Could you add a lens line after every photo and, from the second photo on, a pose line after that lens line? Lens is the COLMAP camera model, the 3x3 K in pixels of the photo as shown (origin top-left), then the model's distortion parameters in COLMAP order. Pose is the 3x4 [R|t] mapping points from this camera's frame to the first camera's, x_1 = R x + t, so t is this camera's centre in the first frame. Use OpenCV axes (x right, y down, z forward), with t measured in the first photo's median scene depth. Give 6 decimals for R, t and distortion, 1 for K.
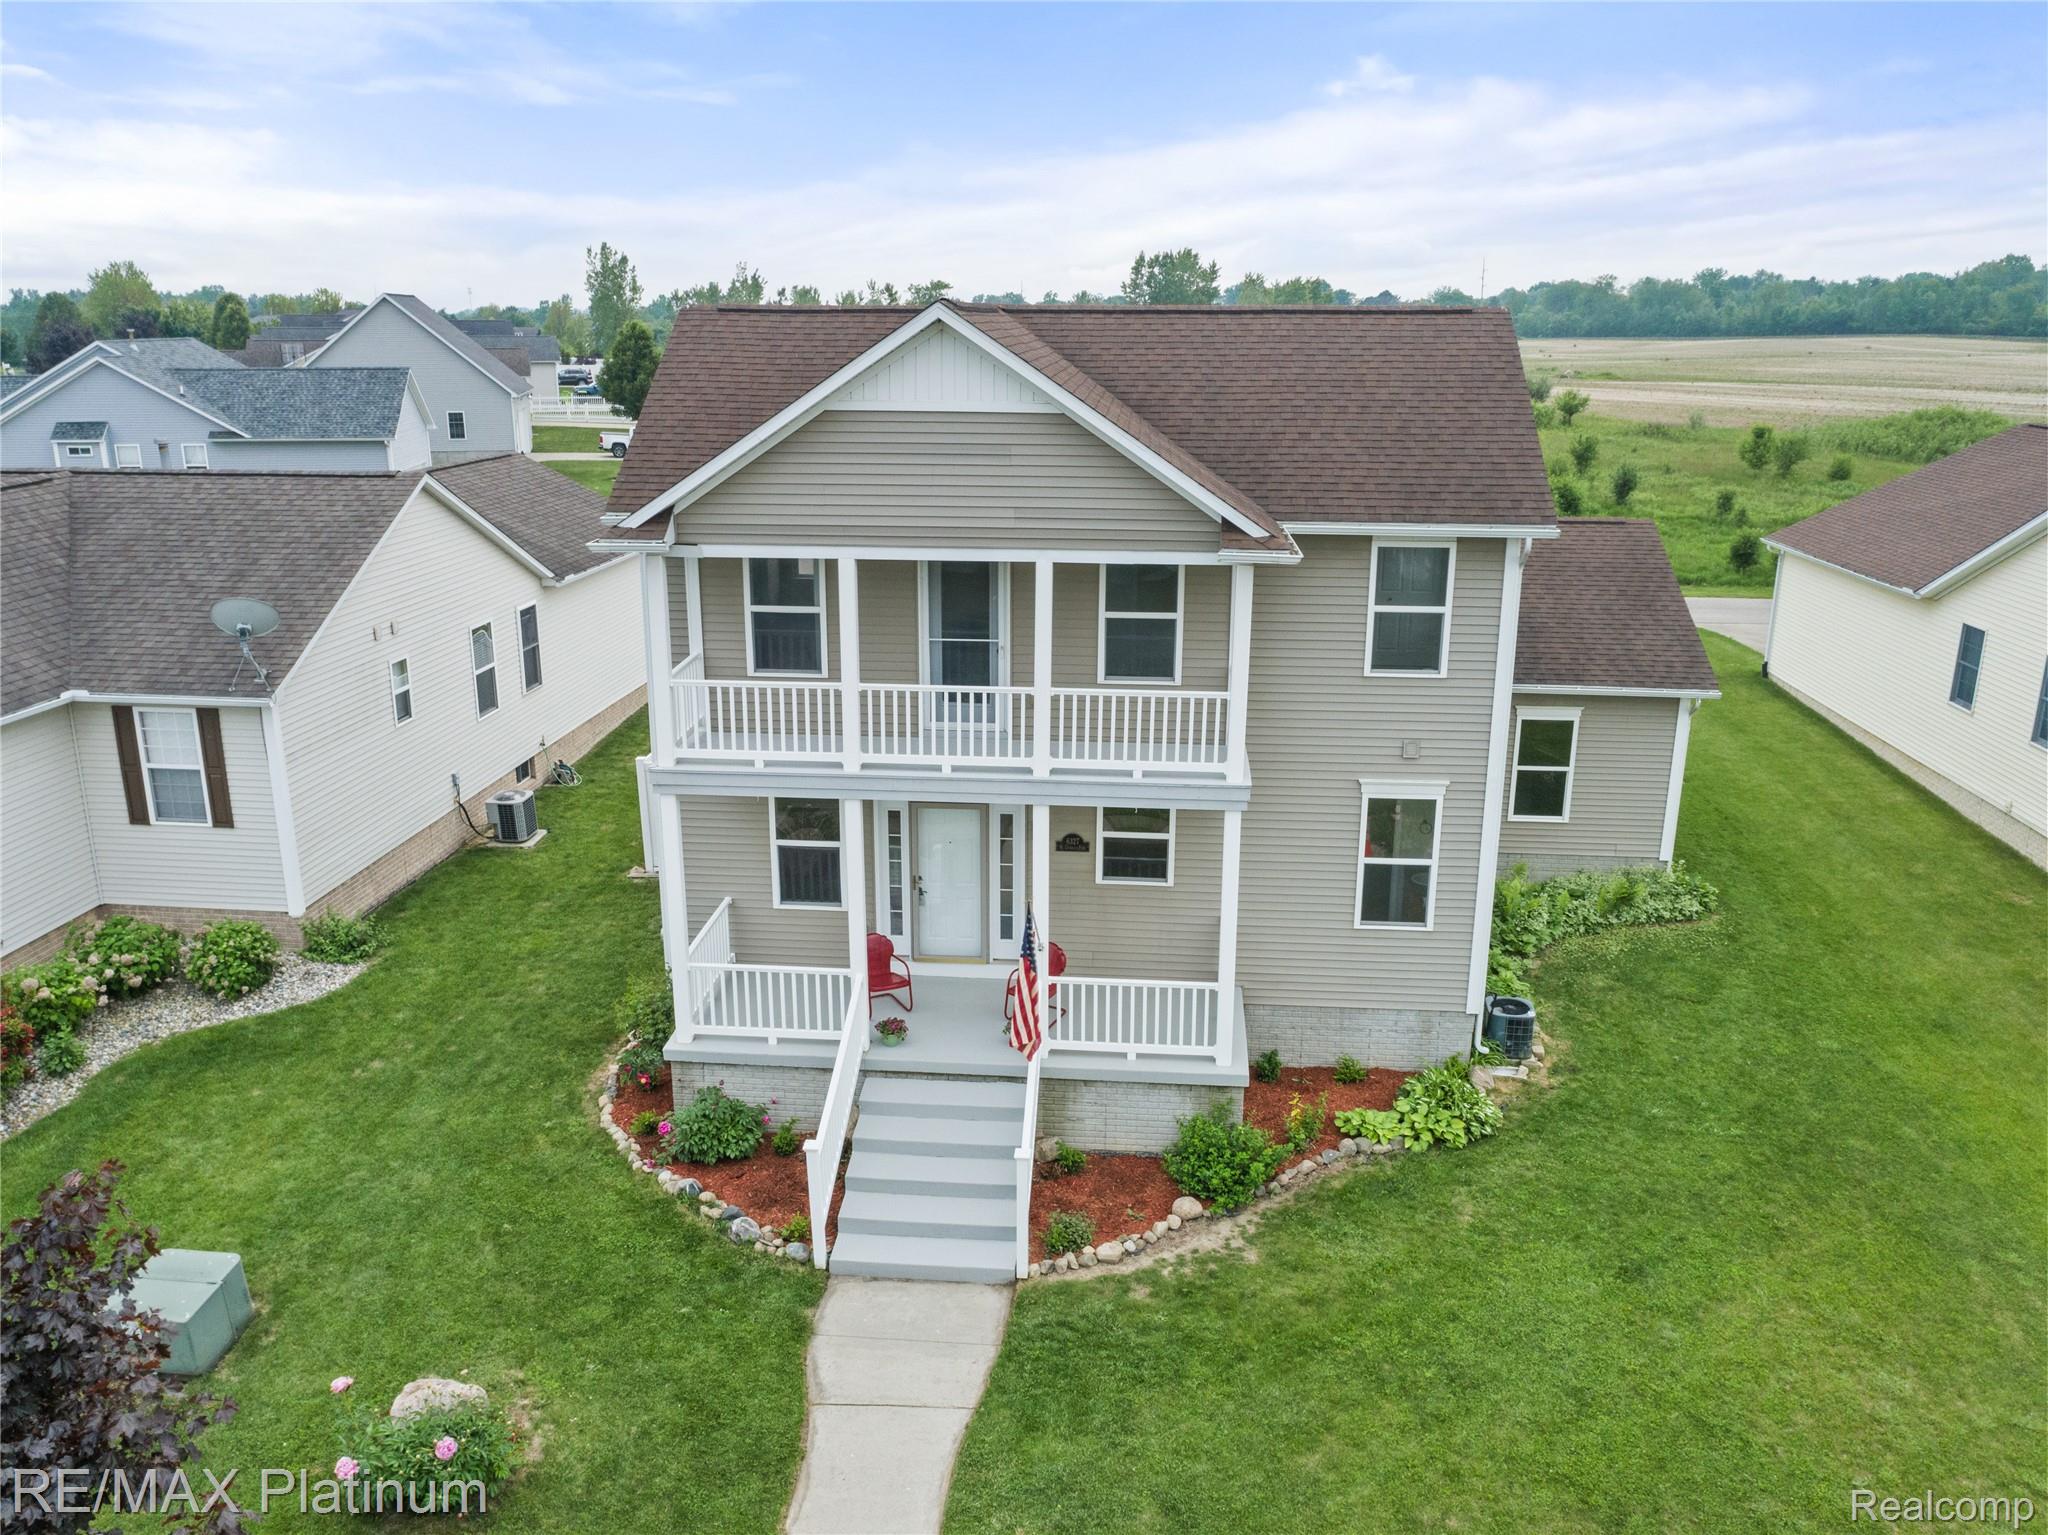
lens RADIAL K [[1560.4, 0, 1024.2], [0, 1560.4, 764.5], [0, 0, 1]] dist [-0.019934, 0.010220]
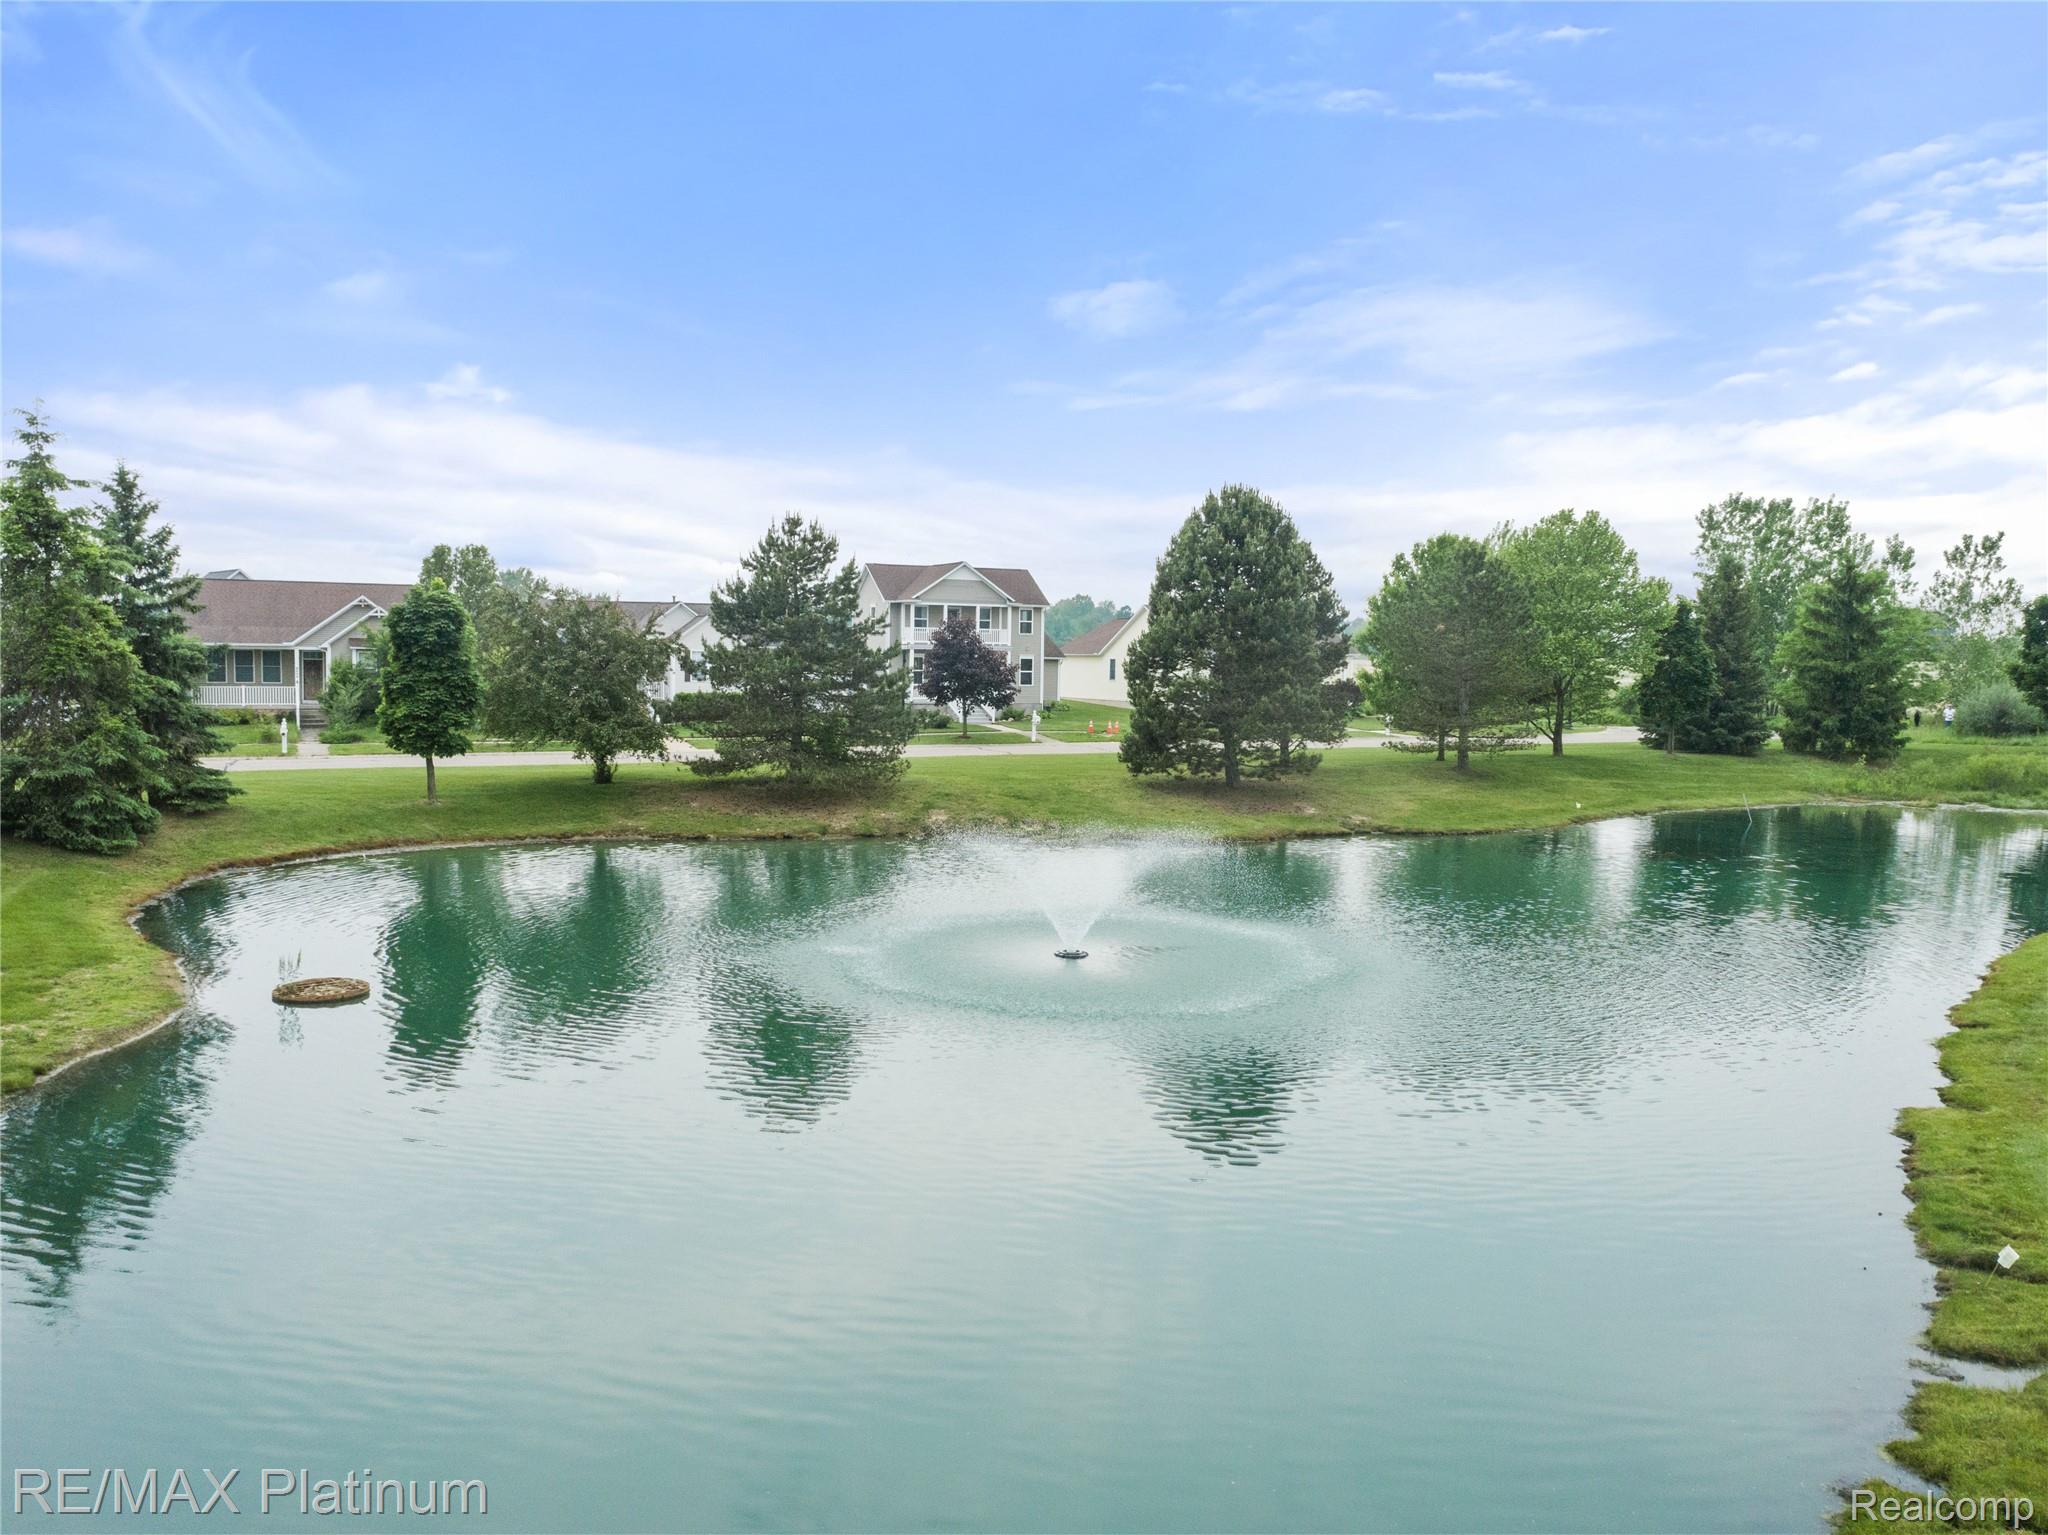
lens RADIAL K [[1560.4, 0, 1030.7], [0, 1560.4, 770.3], [0, 0, 1]] dist [-0.019934, 0.010220]
pose [[0.868360, -0.025431, 0.495282, -2.018330], [0.123287, 0.978403, -0.165917, 1.082873], [-0.480366, 0.205137, 0.852741, -2.911459]]
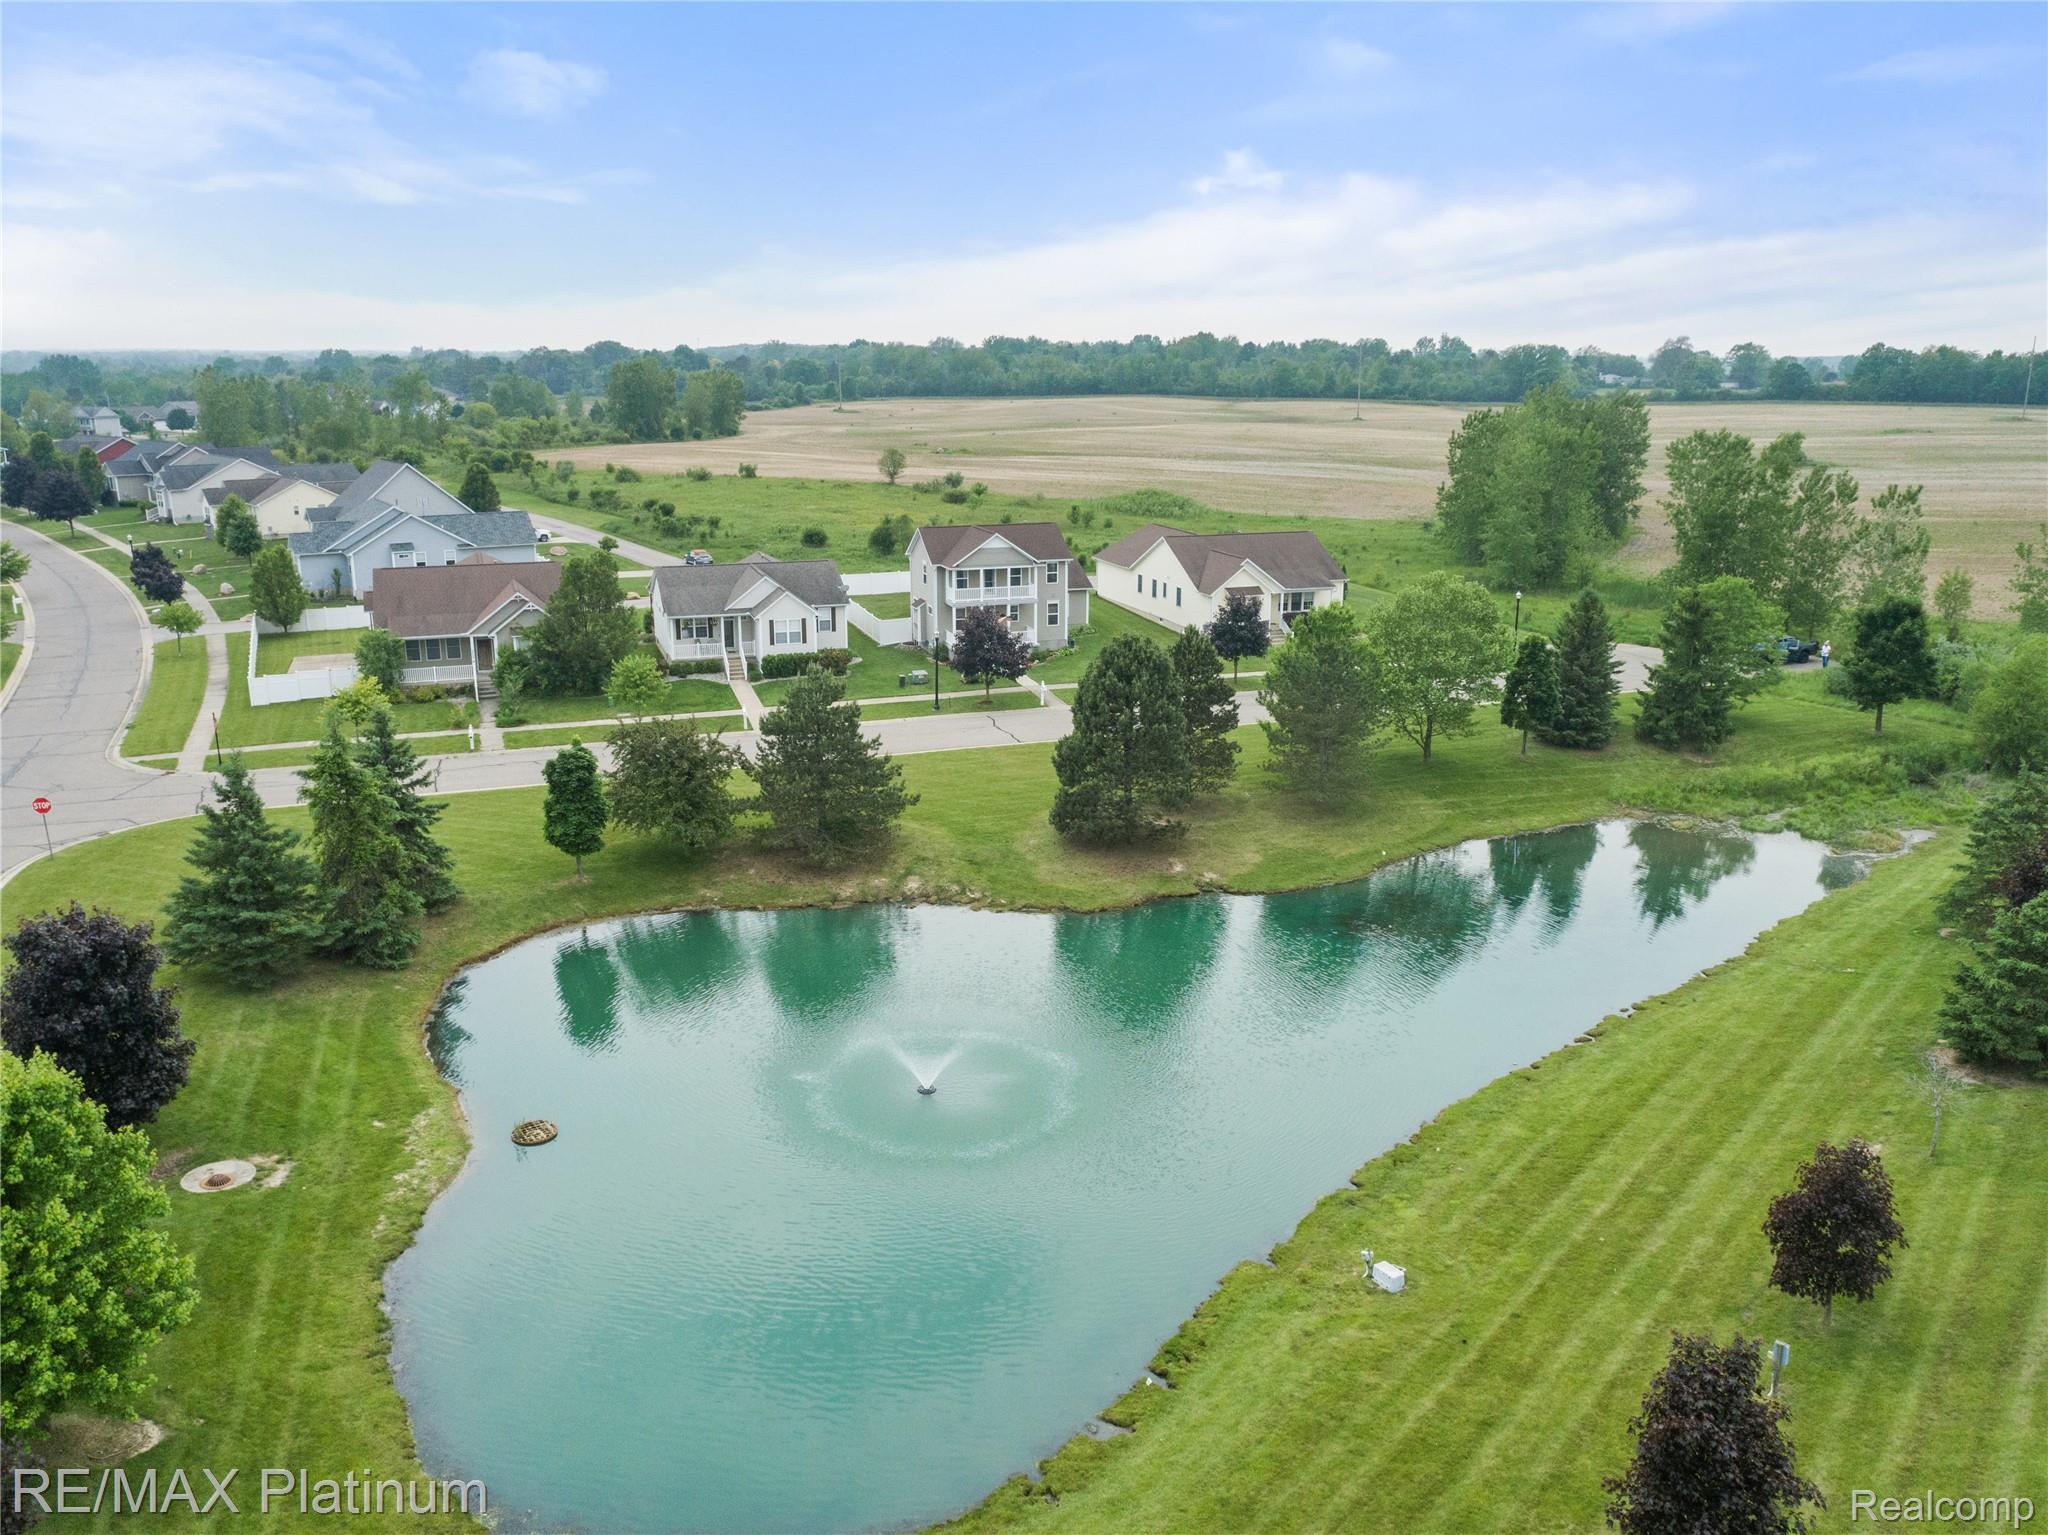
lens RADIAL K [[1560.4, 0, 1028.0], [0, 1560.4, 778.6], [0, 0, 1]] dist [-0.019934, 0.010220]
pose [[0.909161, -0.110086, 0.401631, -2.110611], [0.113976, 0.993381, 0.014279, 0.535534], [-0.400545, 0.032794, 0.915690, -4.037349]]
